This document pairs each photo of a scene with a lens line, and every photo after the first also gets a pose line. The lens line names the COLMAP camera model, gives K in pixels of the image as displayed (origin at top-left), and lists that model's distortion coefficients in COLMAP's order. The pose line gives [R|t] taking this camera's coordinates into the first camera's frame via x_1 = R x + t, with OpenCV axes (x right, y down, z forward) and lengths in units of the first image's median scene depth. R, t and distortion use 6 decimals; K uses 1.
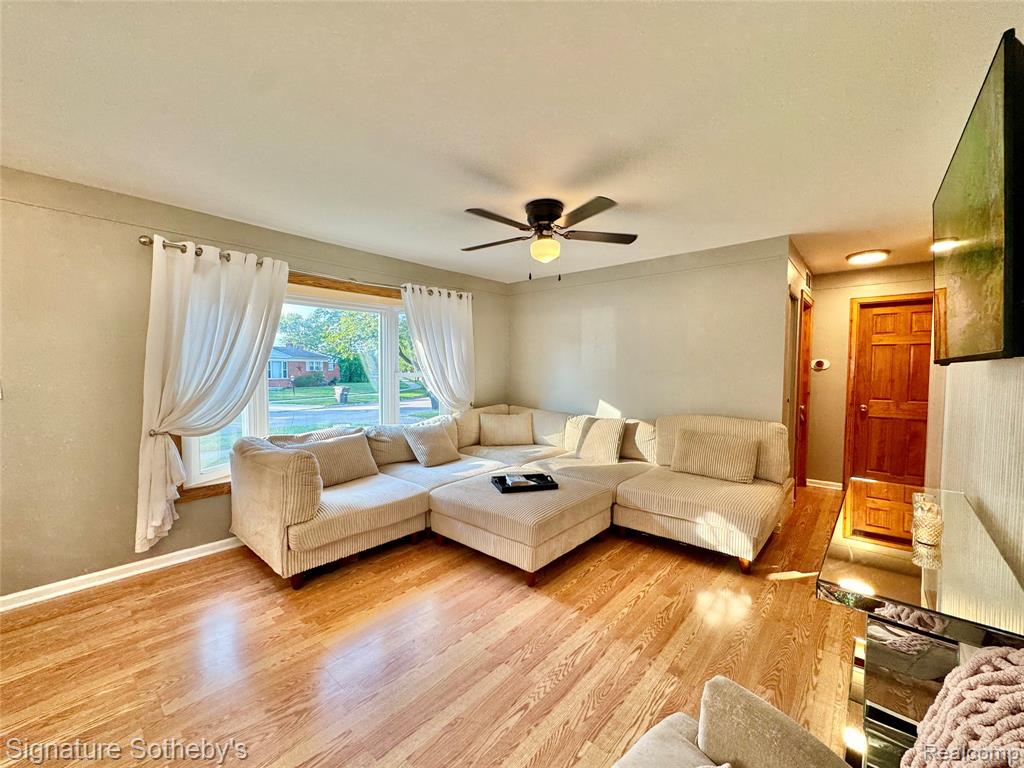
lens RADIAL K [[410.6, 0, 513.6], [0, 410.6, 384.2], [0, 0, 1]] dist [-0.004598, 0.001101]
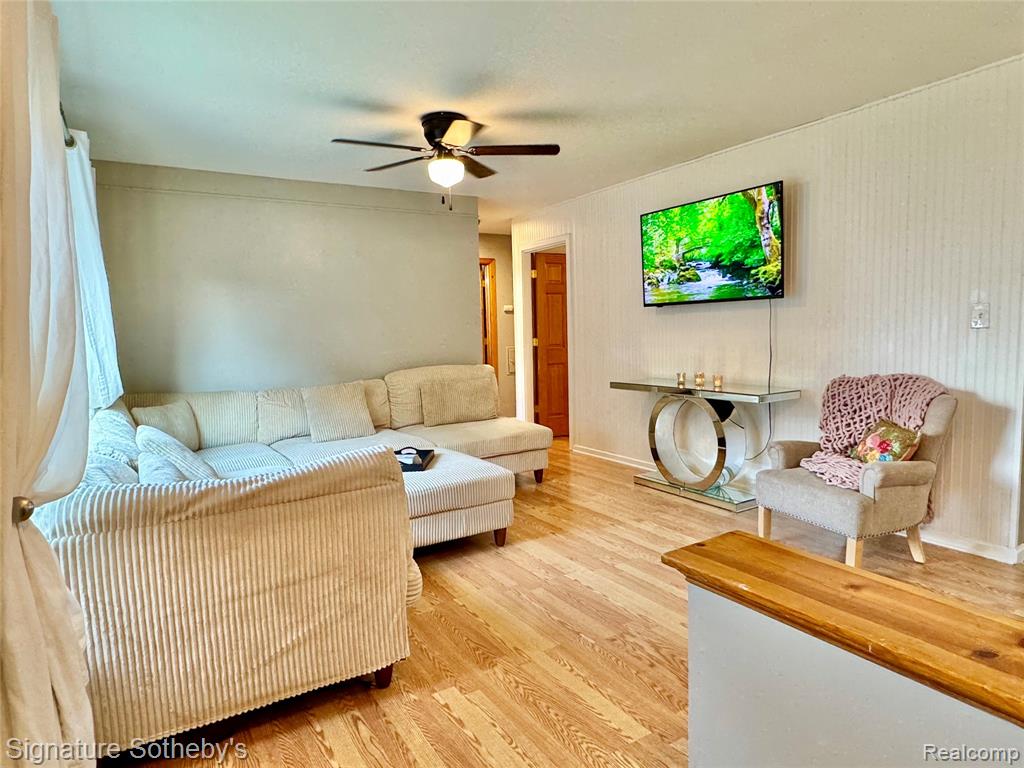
lens RADIAL K [[617.6, 0, 522.9], [0, 617.6, 385.9], [0, 0, 1]] dist [0.001474, 0.000099]
pose [[0.285939, -0.101486, 0.952859, -1.107568], [0.066835, 0.994067, 0.085819, 0.016697], [-0.955914, 0.039145, 0.291025, 0.480215]]
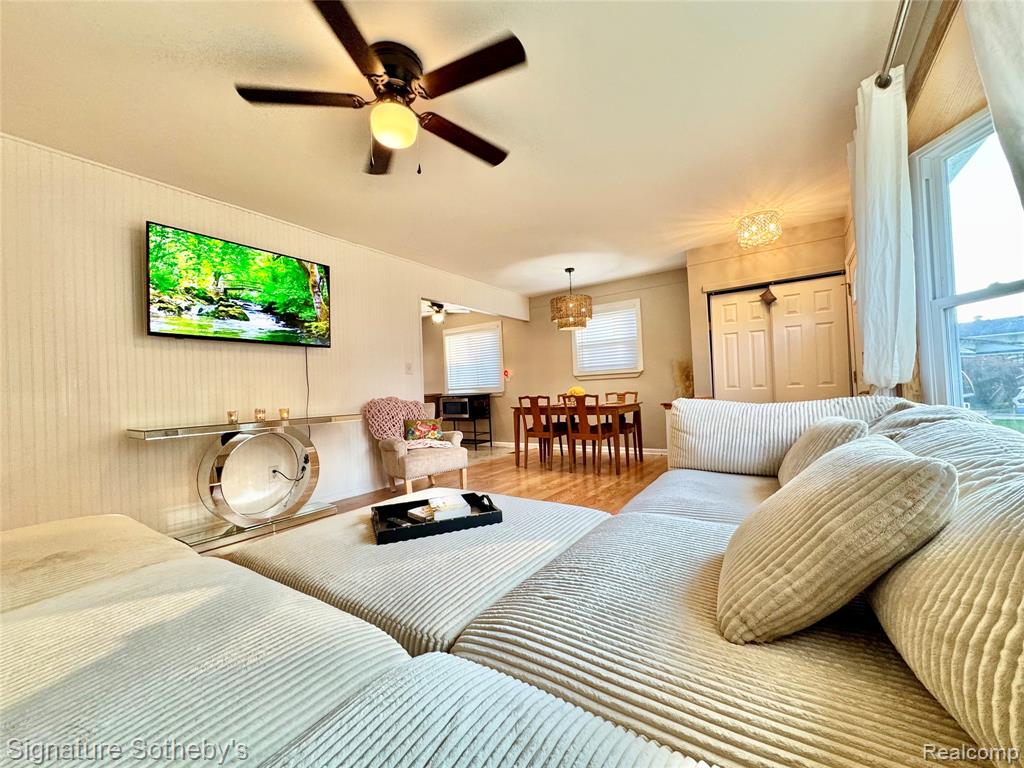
lens RADIAL K [[410.6, 0, 510.1], [0, 410.6, 383.9], [0, 0, 1]] dist [-0.004598, 0.001101]
pose [[-0.993230, 0.032933, -0.111397, -0.018843], [0.031291, 0.999375, 0.016461, 0.086375], [0.111869, 0.012864, -0.993640, 1.647270]]
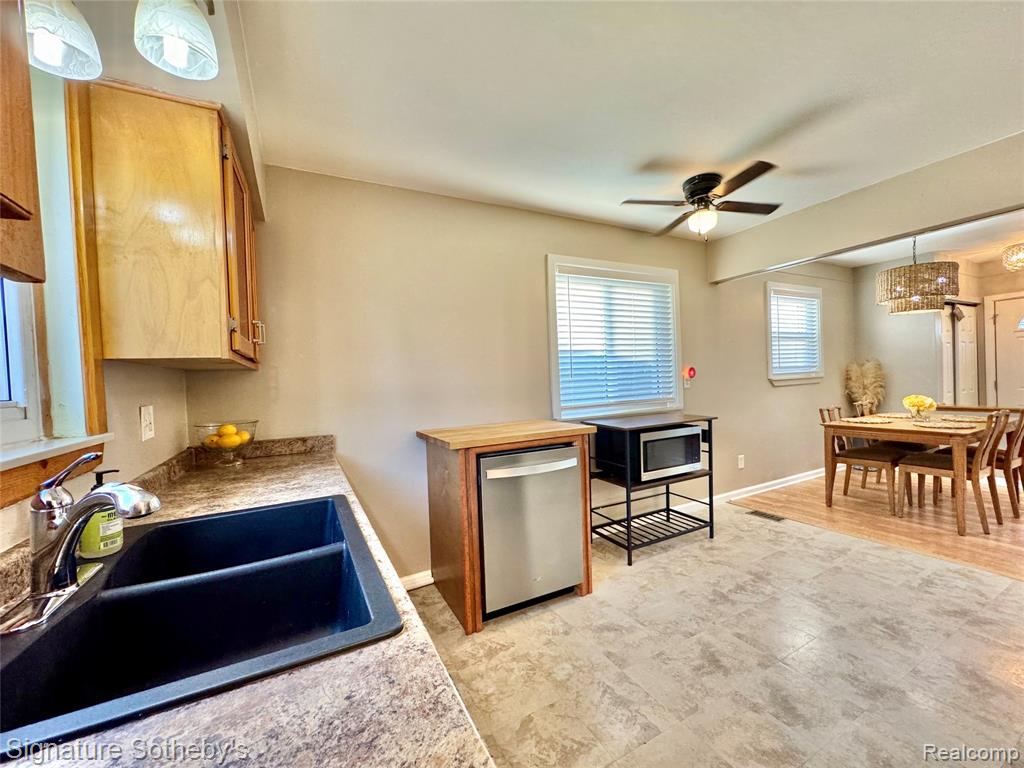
lens RADIAL K [[410.6, 0, 511.6], [0, 410.6, 384.9], [0, 0, 1]] dist [-0.004598, 0.001101]
pose [[-0.363853, 0.029633, -0.930985, 1.115960], [0.002138, 0.999518, 0.030979, 0.061590], [0.931454, 0.009281, -0.363741, -0.801822]]
